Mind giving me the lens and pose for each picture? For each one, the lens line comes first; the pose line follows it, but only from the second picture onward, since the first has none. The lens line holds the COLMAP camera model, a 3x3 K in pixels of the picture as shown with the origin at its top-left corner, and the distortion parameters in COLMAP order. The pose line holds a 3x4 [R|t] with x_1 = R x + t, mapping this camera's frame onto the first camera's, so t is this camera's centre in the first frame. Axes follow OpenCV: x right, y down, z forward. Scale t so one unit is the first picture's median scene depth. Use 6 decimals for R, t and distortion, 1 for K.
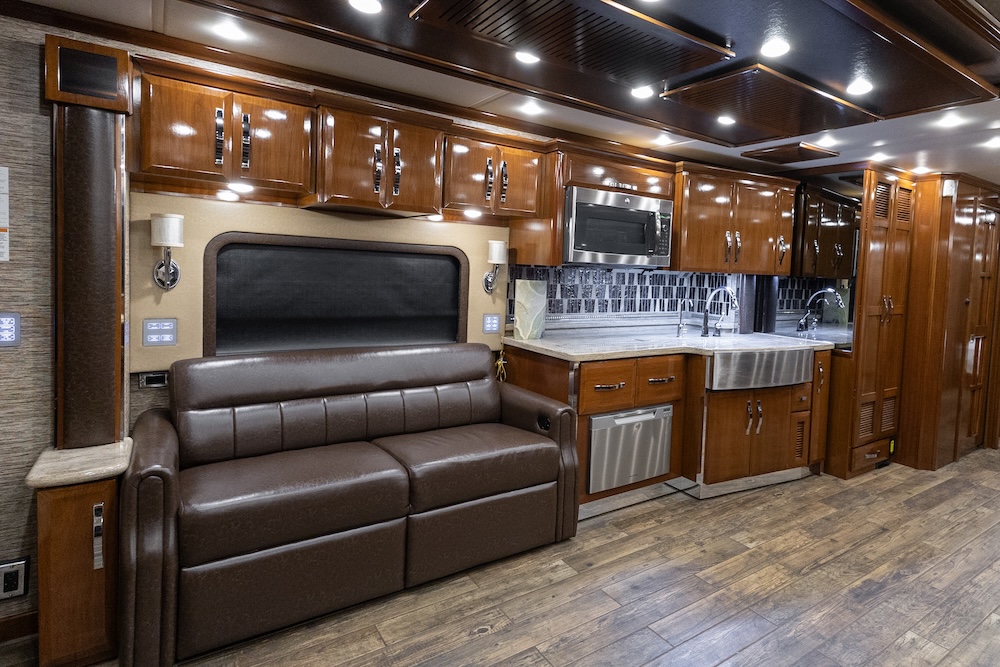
lens RADIAL K [[556.1, 0, 579.2], [0, 556.1, 294.9], [0, 0, 1]] dist [0.024887, -0.000642]
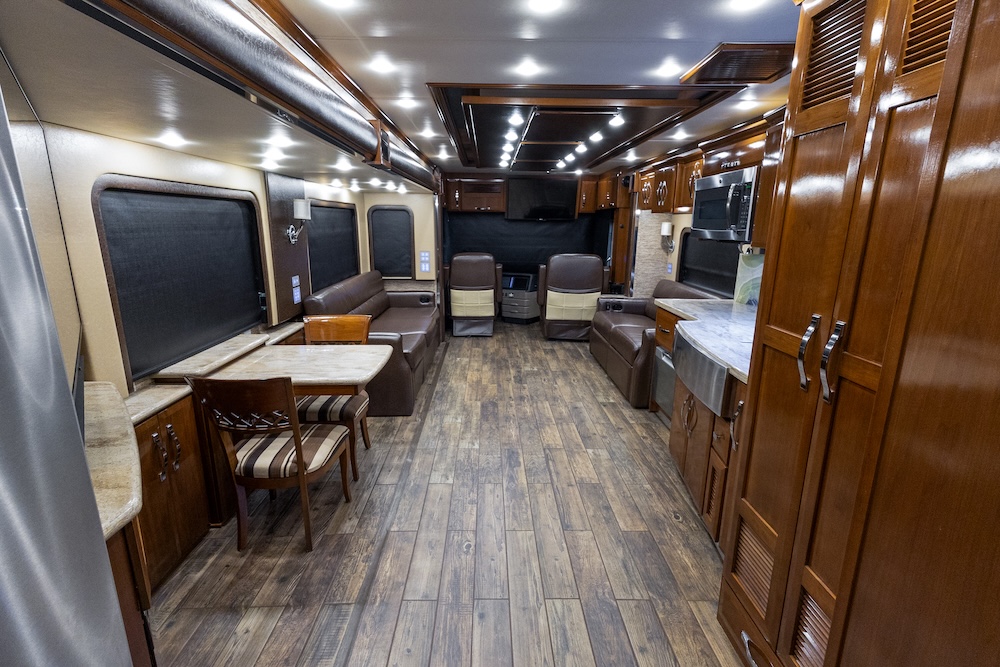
lens RADIAL K [[457.9, 0, 495.3], [0, 457.9, 332.2], [0, 0, 1]] dist [0.029628, -0.009093]
pose [[-0.592509, 0.136983, -0.793832, 0.950902], [-0.072568, 0.972353, 0.221952, -0.040466], [0.802289, 0.189115, -0.566188, 1.037652]]
